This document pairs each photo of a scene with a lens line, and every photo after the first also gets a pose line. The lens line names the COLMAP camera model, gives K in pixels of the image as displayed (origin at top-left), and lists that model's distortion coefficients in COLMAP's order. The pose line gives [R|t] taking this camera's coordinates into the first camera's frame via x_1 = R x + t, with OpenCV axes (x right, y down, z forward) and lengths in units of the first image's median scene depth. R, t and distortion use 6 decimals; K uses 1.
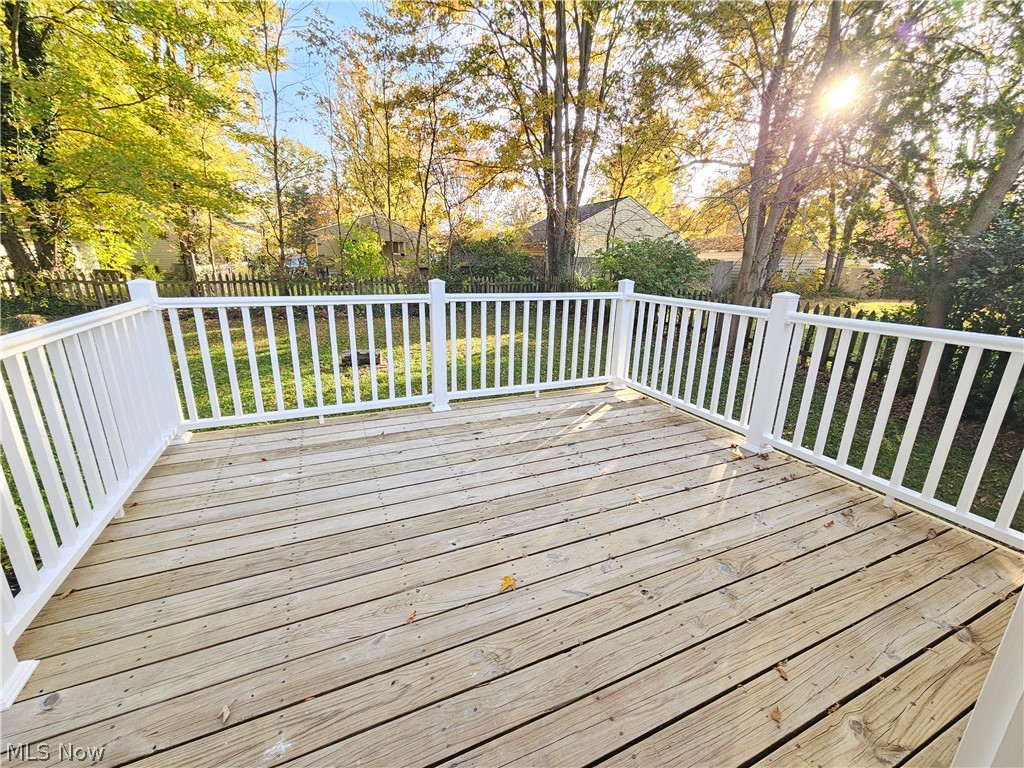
lens RADIAL K [[433.9, 0, 517.1], [0, 433.9, 380.0], [0, 0, 1]] dist [-0.000667, 0.000091]
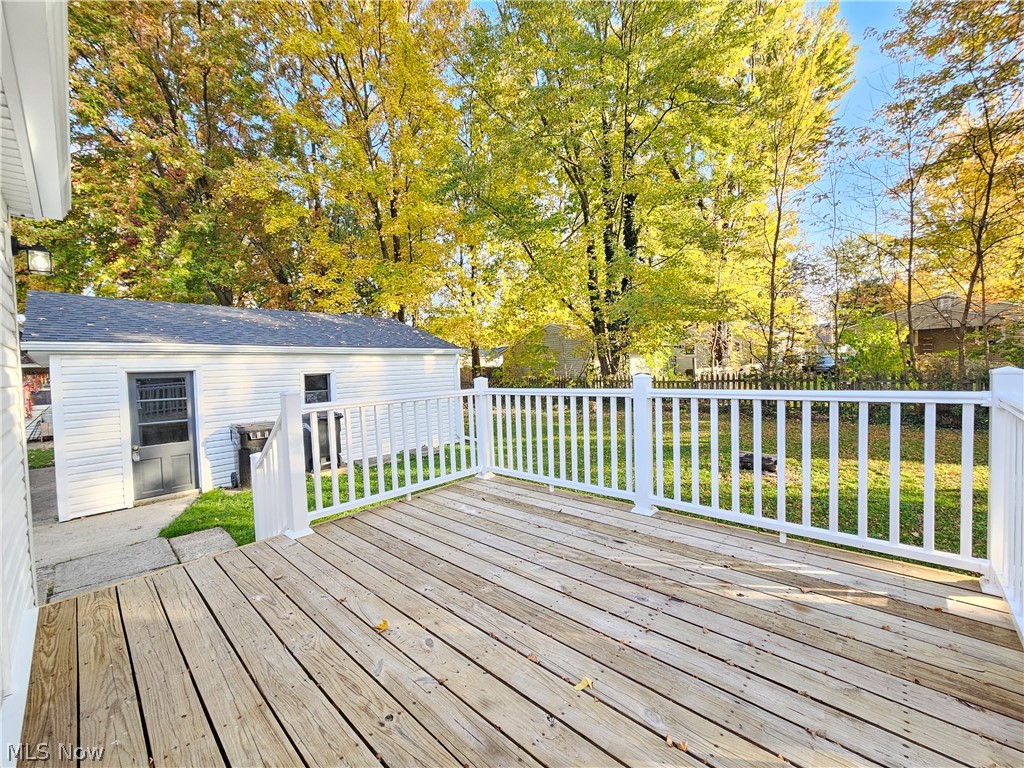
lens RADIAL K [[433.9, 0, 517.1], [0, 433.9, 380.0], [0, 0, 1]] dist [-0.000667, 0.000091]
pose [[0.365479, -0.007813, -0.930787, 0.642721], [-0.203960, 0.974992, -0.088271, -0.076971], [0.908199, 0.222104, 0.354746, 0.415644]]
